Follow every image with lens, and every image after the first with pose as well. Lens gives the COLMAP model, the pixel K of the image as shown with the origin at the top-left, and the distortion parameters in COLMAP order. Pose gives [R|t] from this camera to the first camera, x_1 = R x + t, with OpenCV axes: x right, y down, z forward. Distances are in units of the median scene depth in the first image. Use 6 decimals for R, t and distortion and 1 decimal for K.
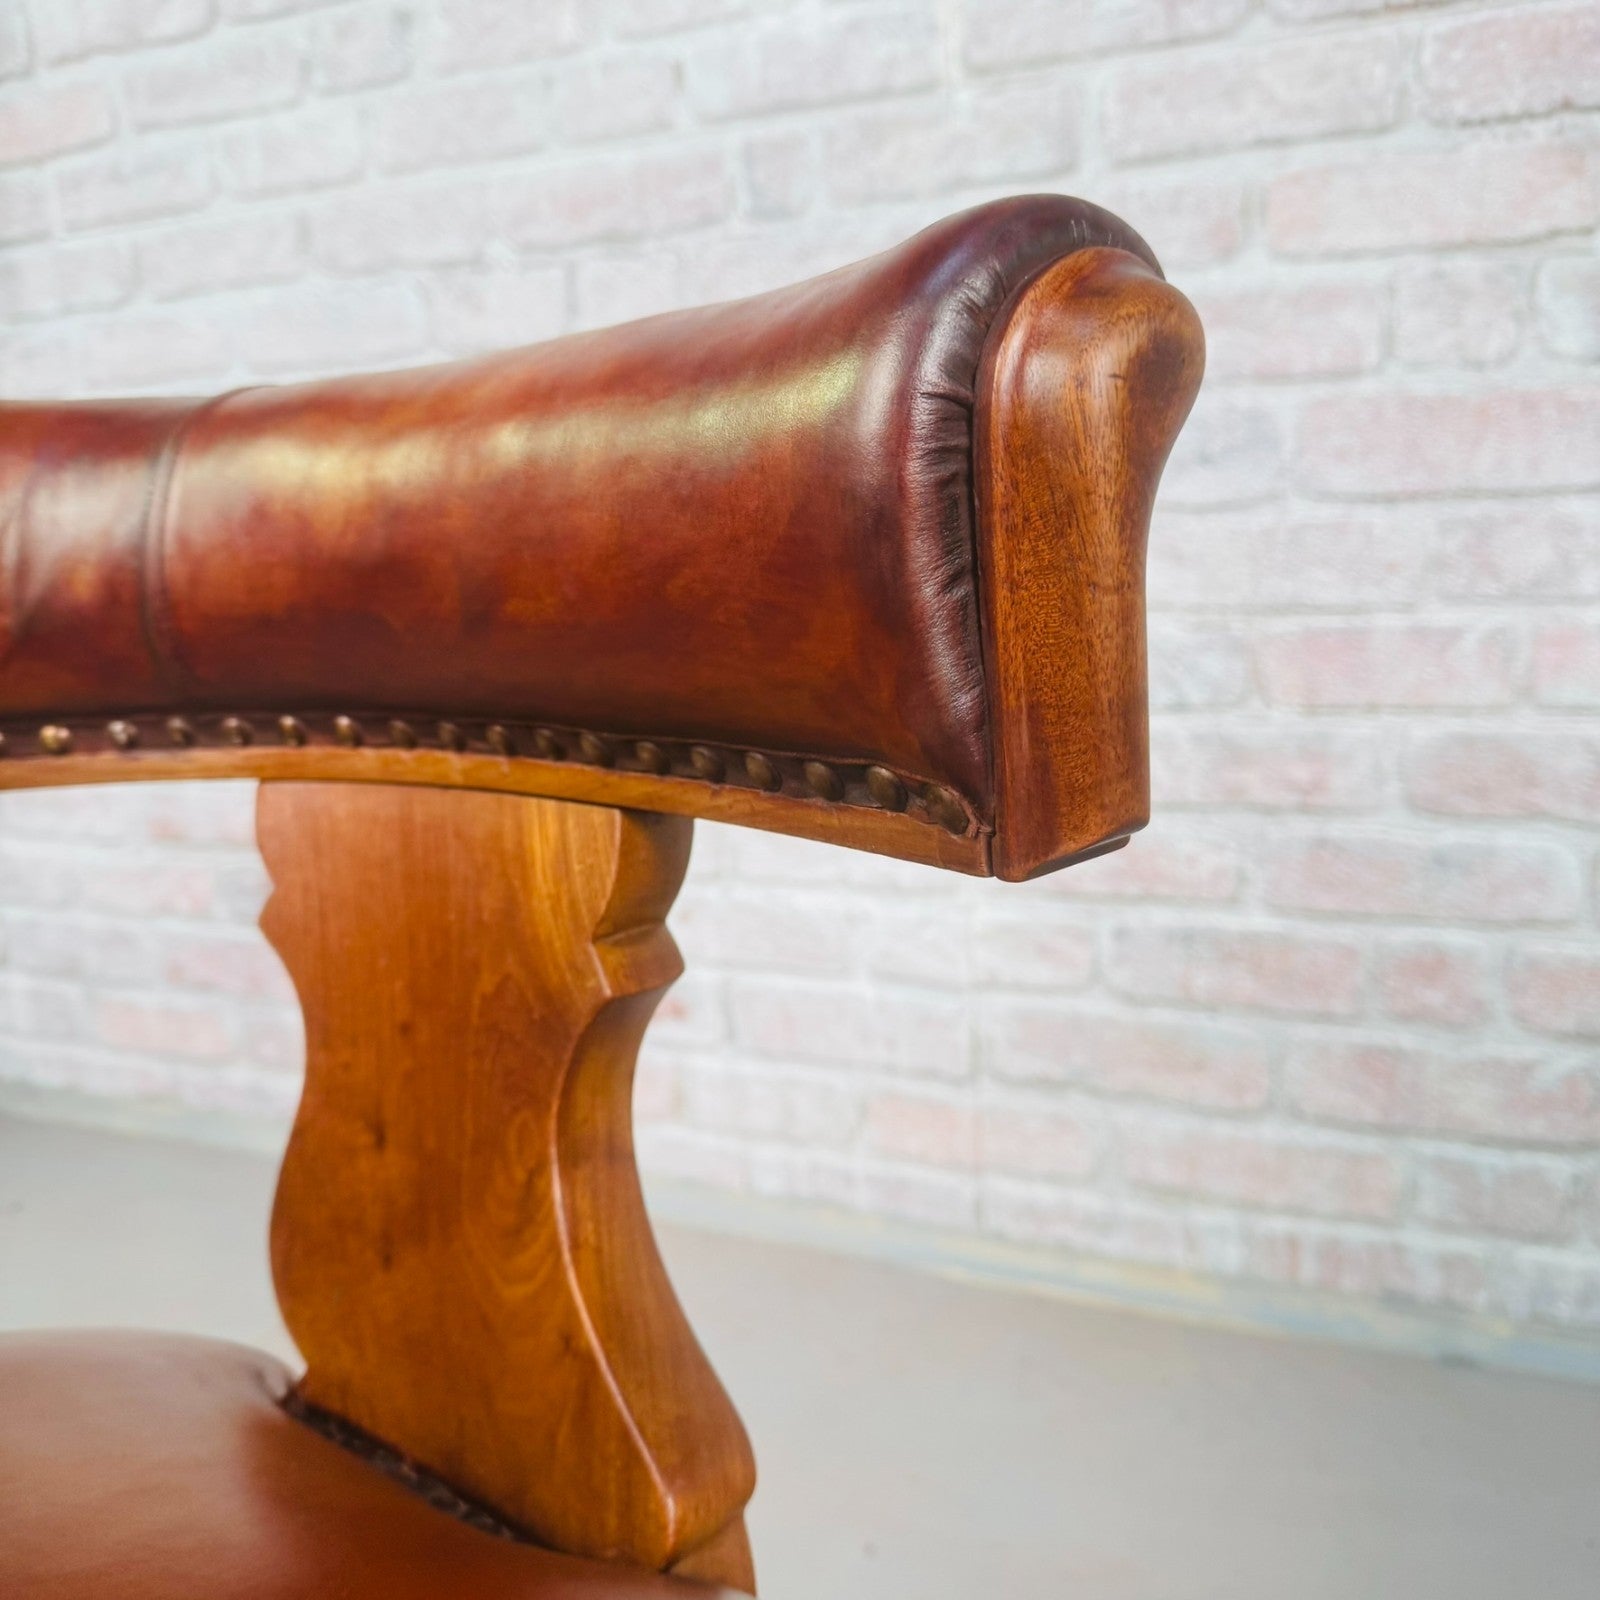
lens RADIAL K [[1518.4, 0, 791.9], [0, 1518.4, 790.1], [0, 0, 1]] dist [-0.009360, 0.000000]
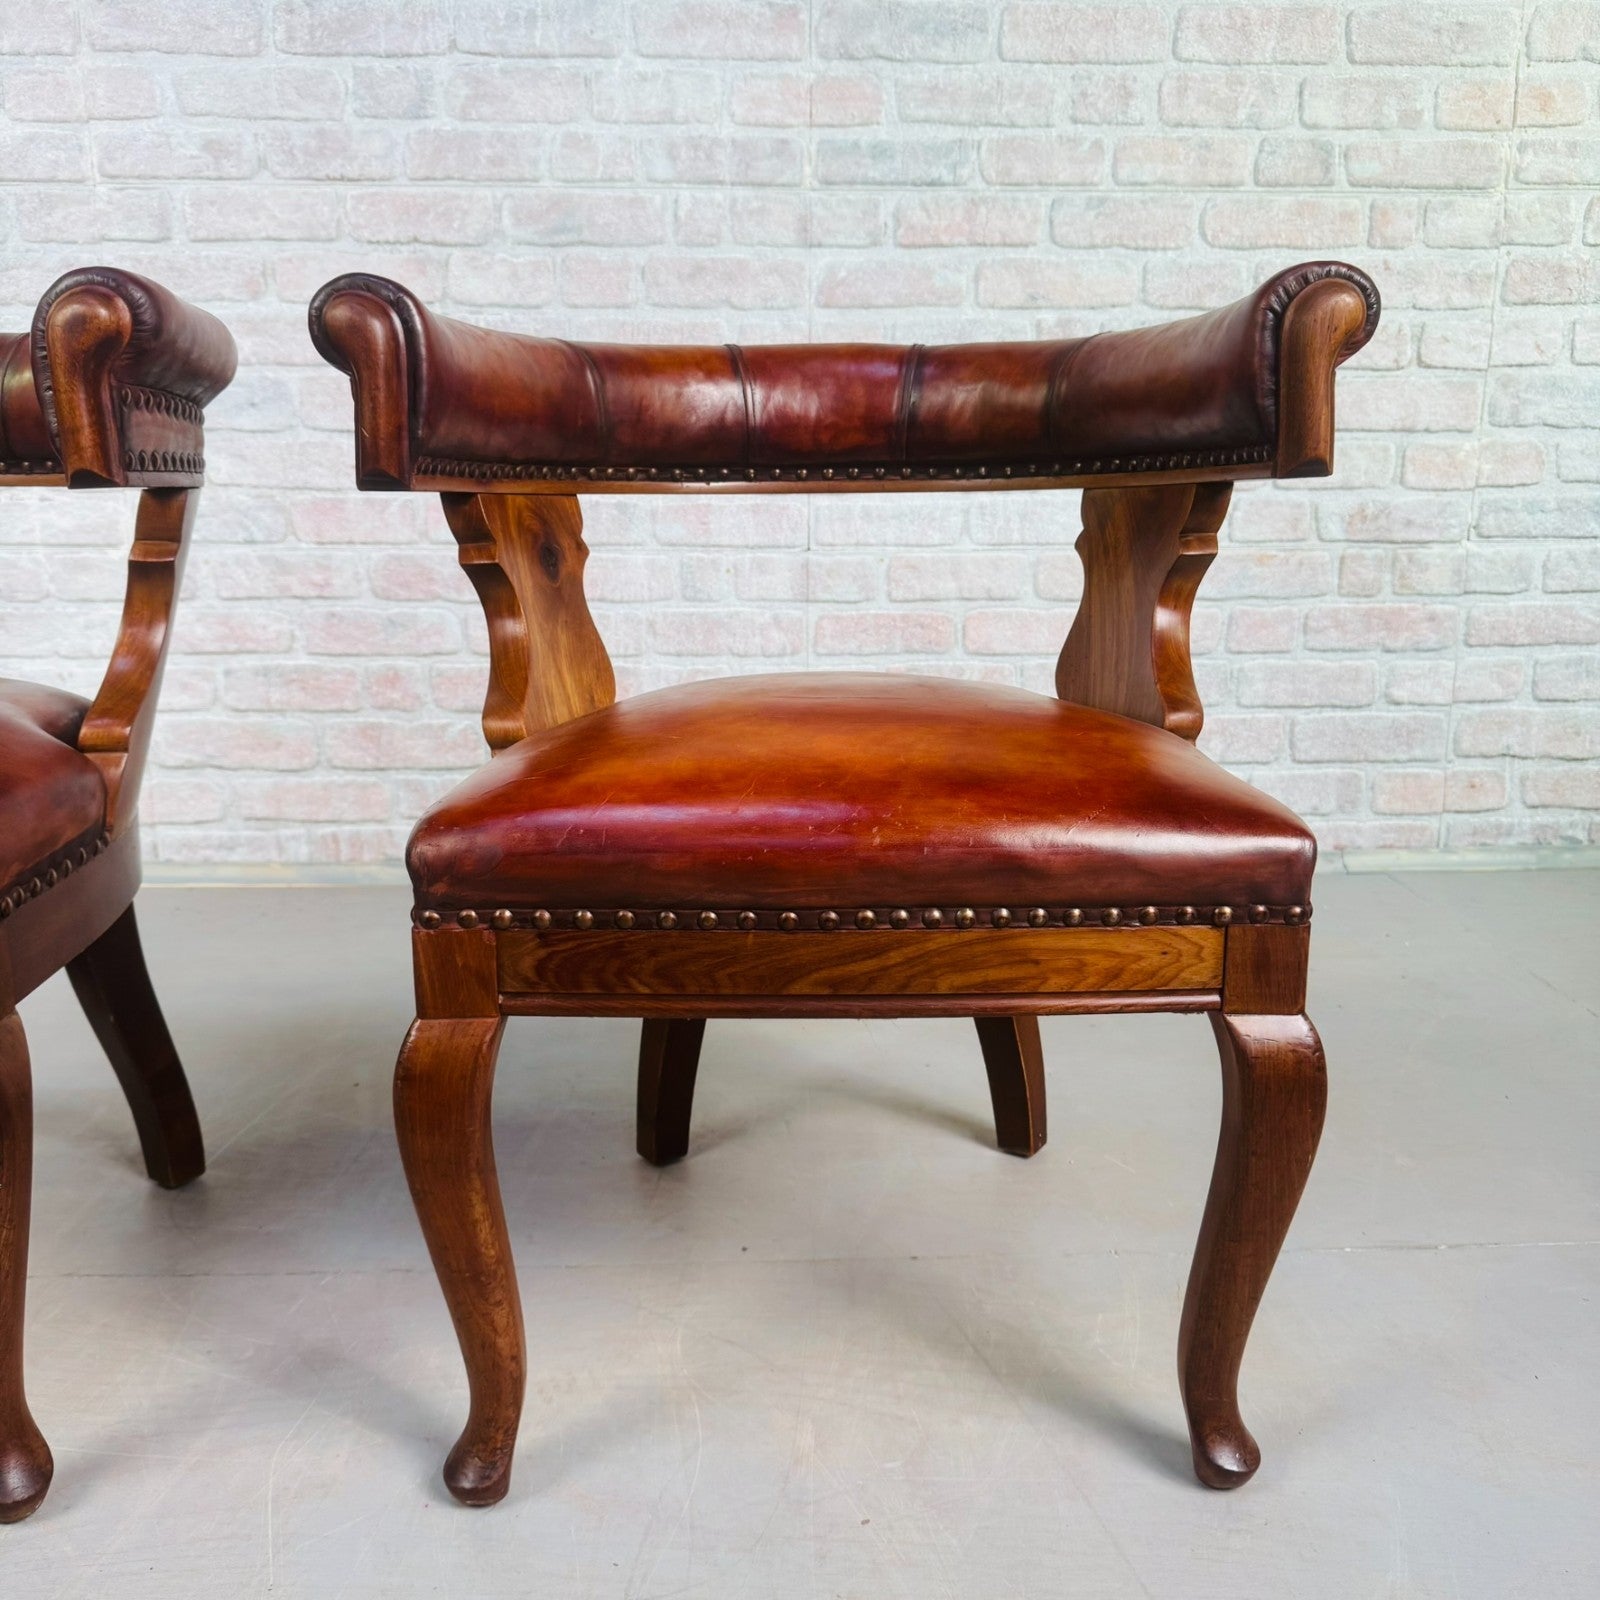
lens RADIAL K [[1518.4, 0, 803.8], [0, 1518.4, 806.2], [0, 0, 1]] dist [-0.009360, 0.000000]
pose [[0.901638, -0.051181, 0.429454, 0.056814], [0.033628, 0.998263, 0.048368, 0.197268], [-0.431183, -0.029168, 0.901793, -0.944590]]
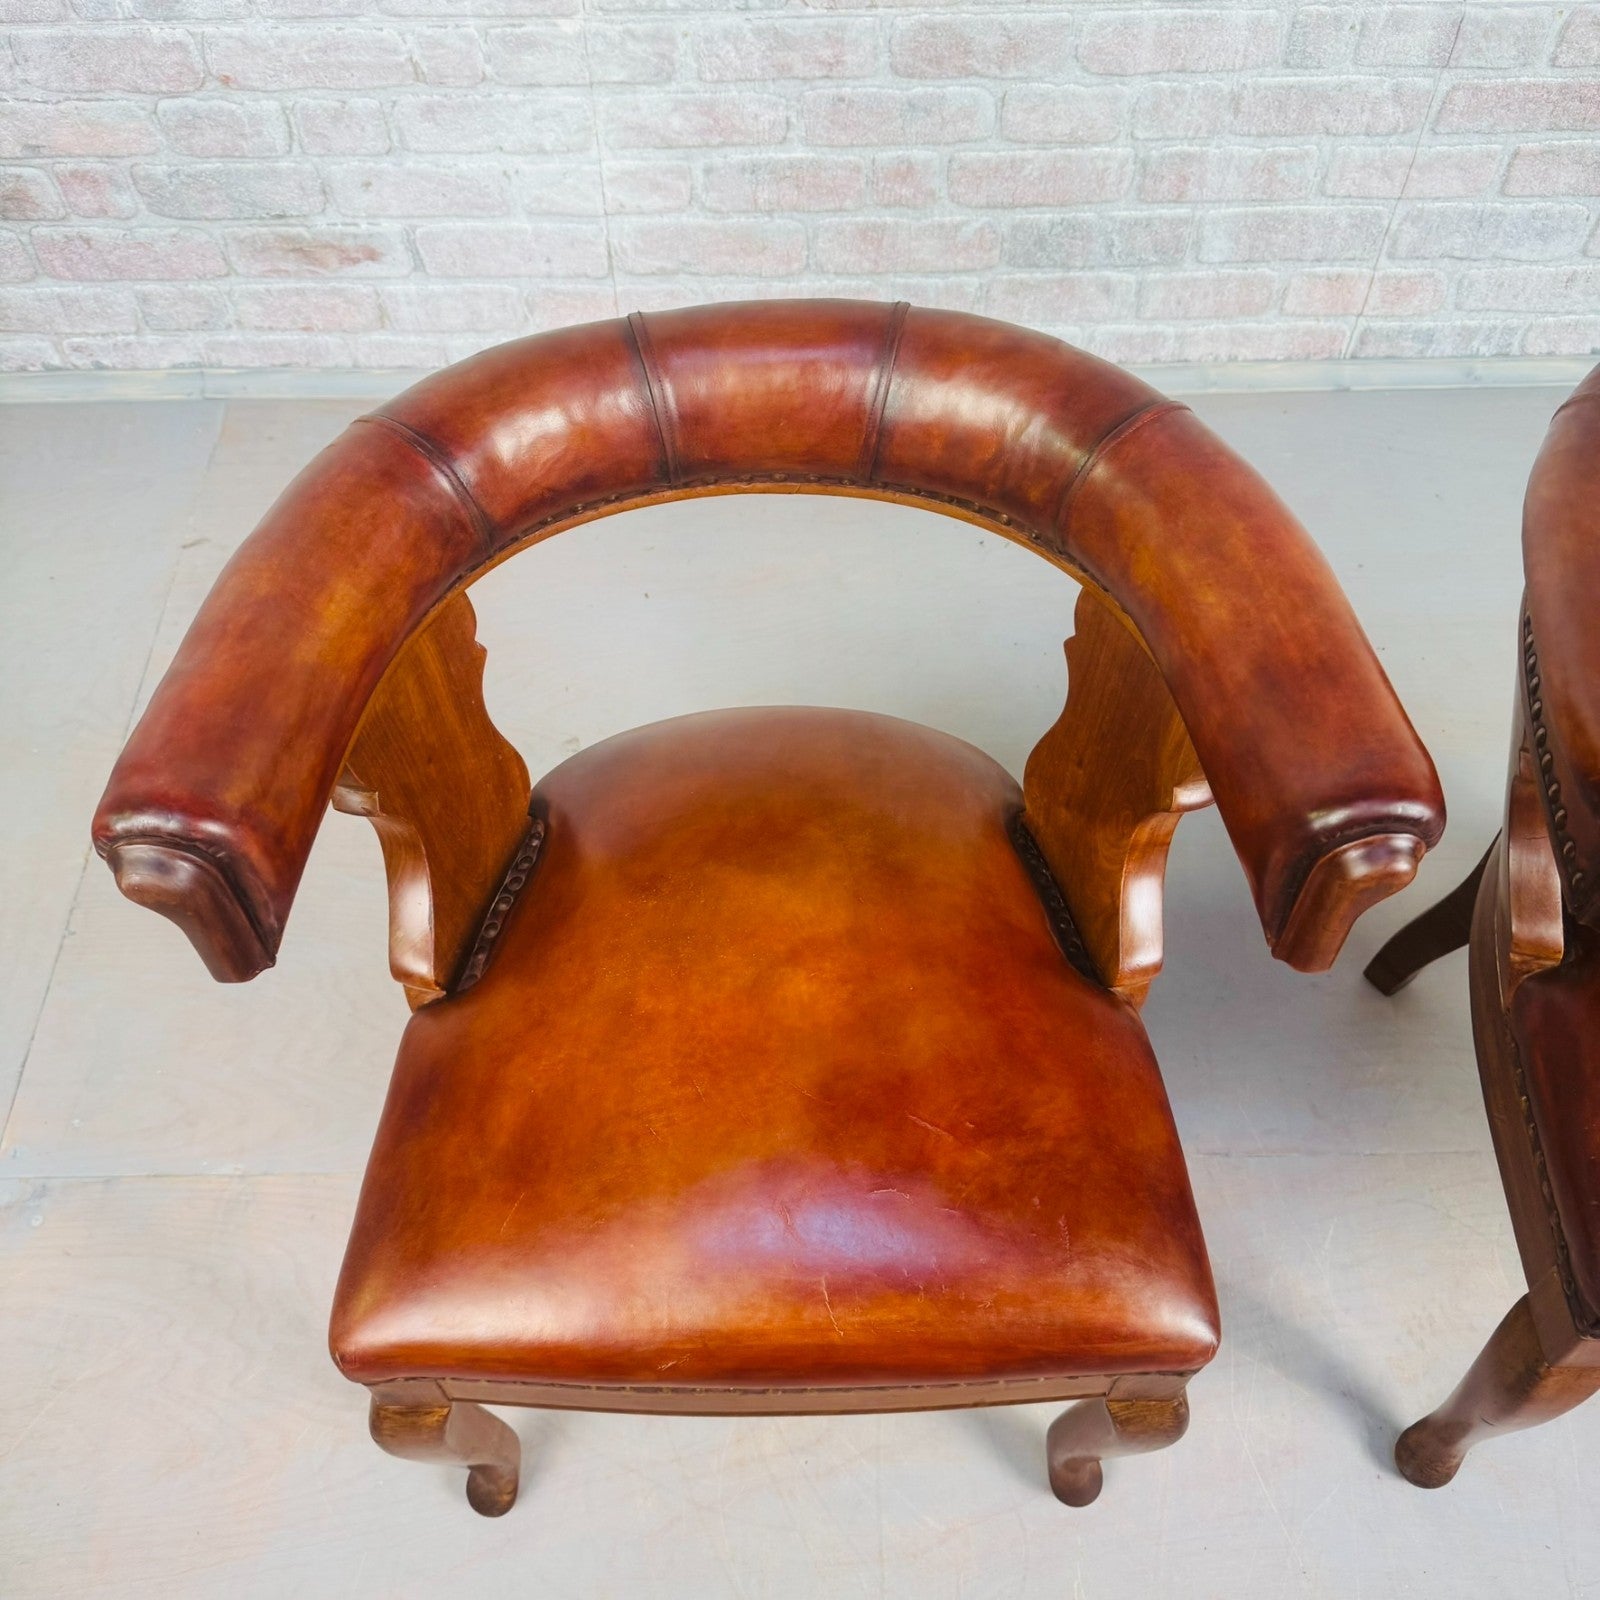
lens RADIAL K [[1518.4, 0, 772.3], [0, 1518.4, 823.8], [0, 0, 1]] dist [-0.009360, 0.000000]
pose [[0.912479, -0.310784, 0.266073, -0.322630], [0.045482, 0.723377, 0.688954, -0.471174], [-0.406587, -0.616555, 0.674201, -0.408599]]
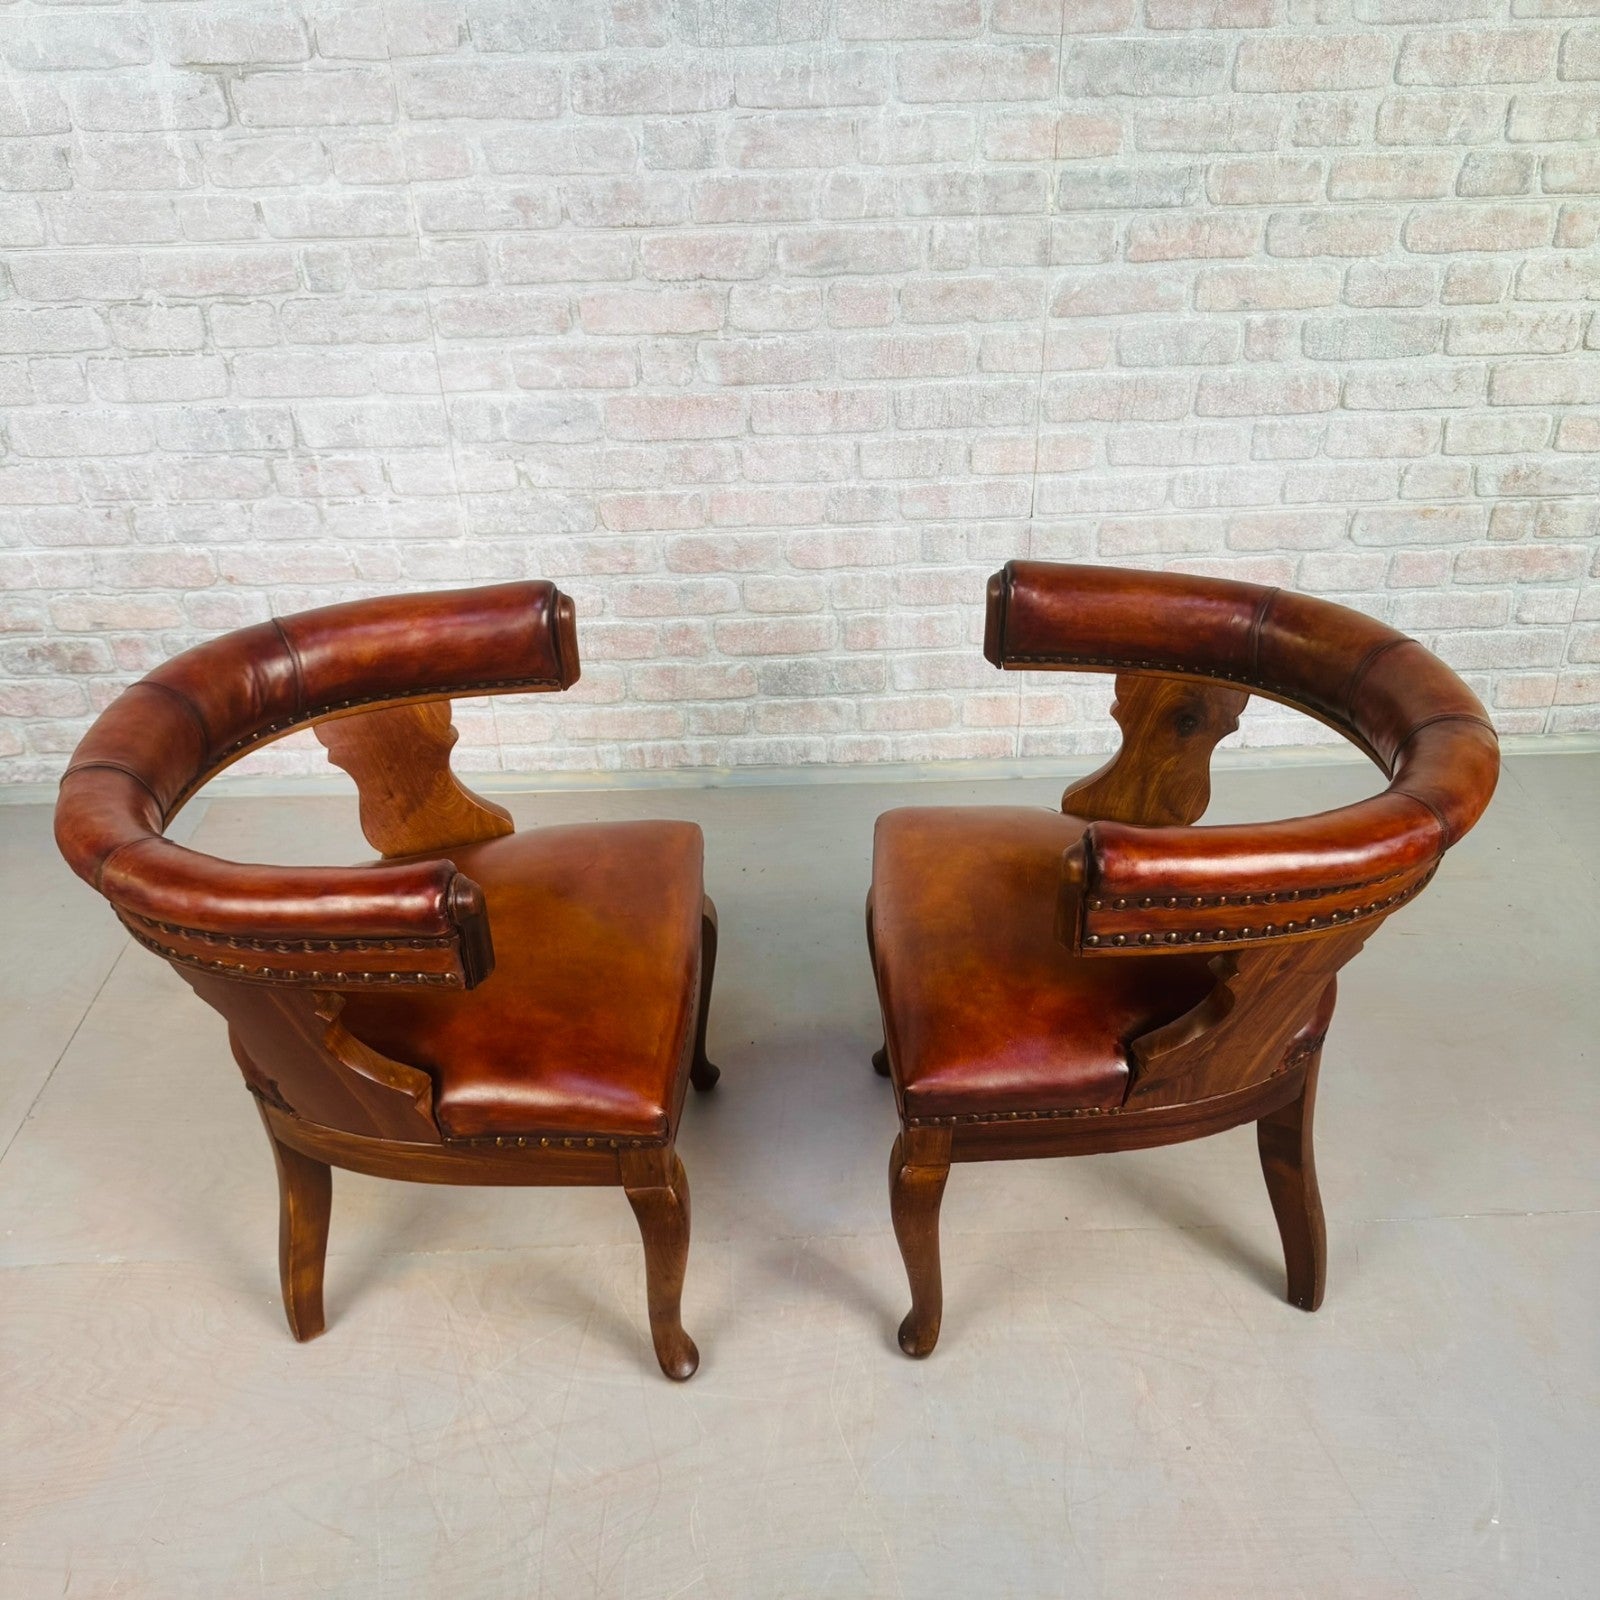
lens RADIAL K [[1518.4, 0, 802.2], [0, 1518.4, 803.7], [0, 0, 1]] dist [-0.009360, 0.000000]
pose [[0.910575, -0.200144, 0.361655, -0.299874], [0.059983, 0.929674, 0.363467, -0.462386], [-0.408968, -0.309271, 0.858543, -1.124707]]
